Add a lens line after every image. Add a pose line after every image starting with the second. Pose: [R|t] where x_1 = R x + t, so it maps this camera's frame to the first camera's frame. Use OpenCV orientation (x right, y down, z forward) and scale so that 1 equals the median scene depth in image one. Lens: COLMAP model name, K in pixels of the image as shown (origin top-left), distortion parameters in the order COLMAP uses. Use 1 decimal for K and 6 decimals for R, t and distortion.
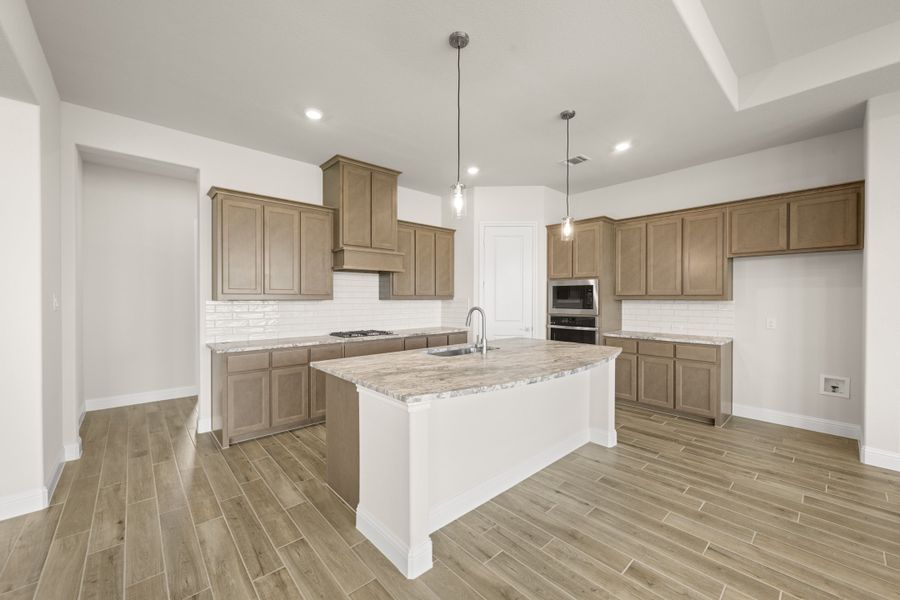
lens RADIAL K [[355.3, 0, 447.3], [0, 355.3, 299.7], [0, 0, 1]] dist [0.000711, -0.001229]
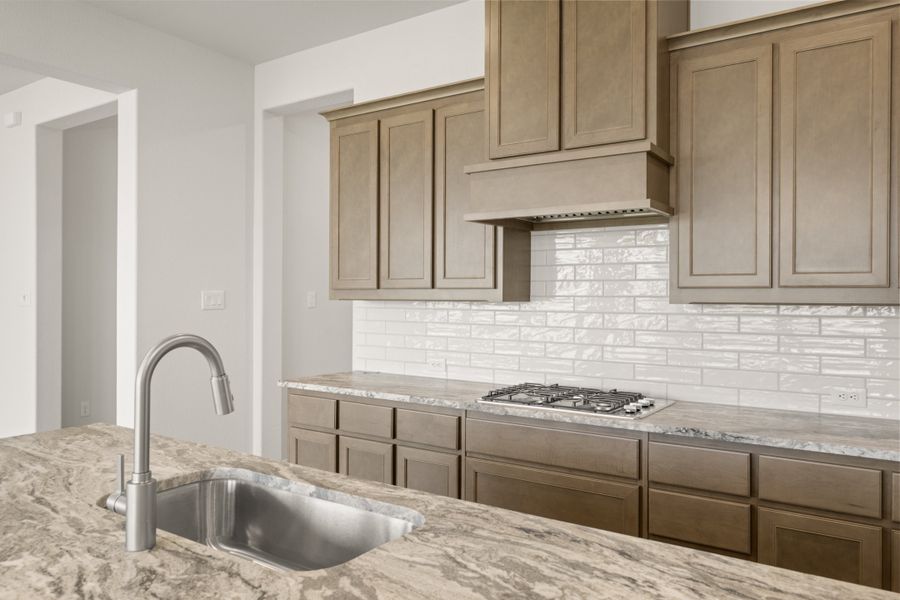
lens RADIAL K [[649.3, 0, 451.9], [0, 649.3, 294.9], [0, 0, 1]] dist [-0.001895, 0.006204]
pose [[0.237411, -0.000894, -0.971409, 0.379136], [-0.006977, 0.999972, -0.002626, -0.004288], [0.971384, 0.007401, 0.237398, 0.758742]]
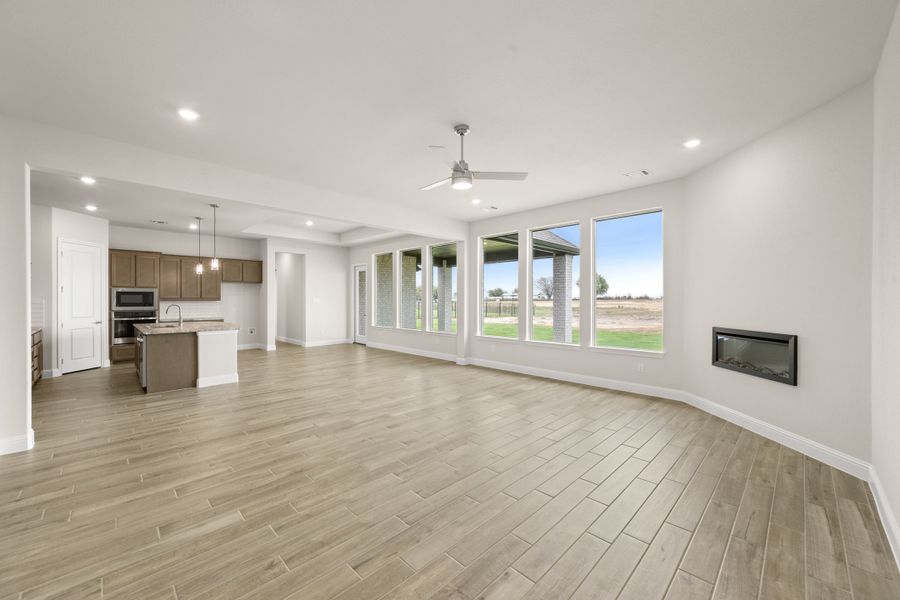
lens RADIAL K [[355.3, 0, 445.2], [0, 355.3, 300.5], [0, 0, 1]] dist [0.000711, -0.001229]
pose [[-0.021537, -0.005672, 0.999752, -1.403454], [0.002063, 0.999982, 0.005718, -0.008204], [-0.999766, 0.002185, -0.021524, -0.368133]]
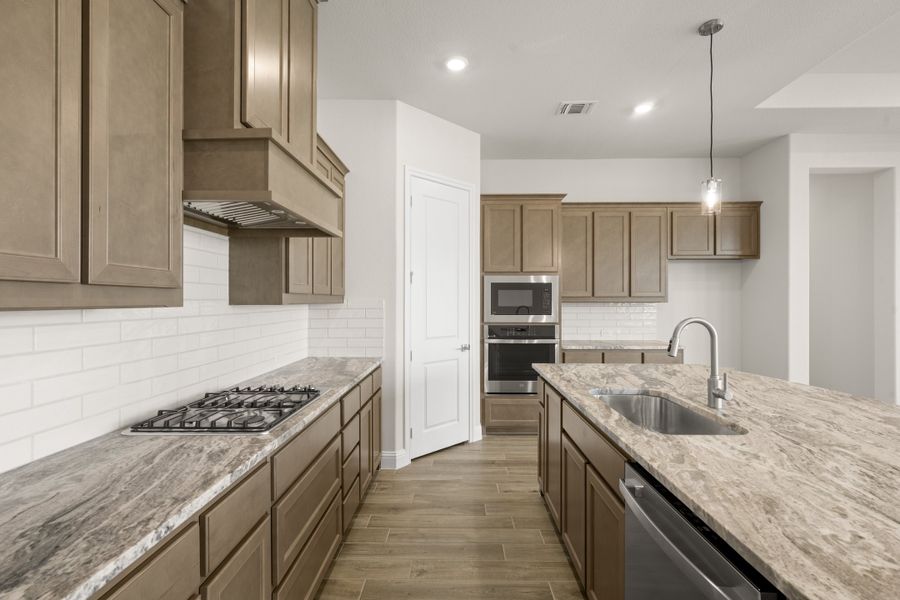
lens RADIAL K [[413.0, 0, 449.6], [0, 413.0, 299.8], [0, 0, 1]] dist [0.002822, 0.000864]
pose [[0.681302, 0.000859, 0.732002, -0.416271], [0.004060, 0.999979, -0.004952, -0.002141], [-0.731991, 0.006345, 0.681284, 0.606005]]
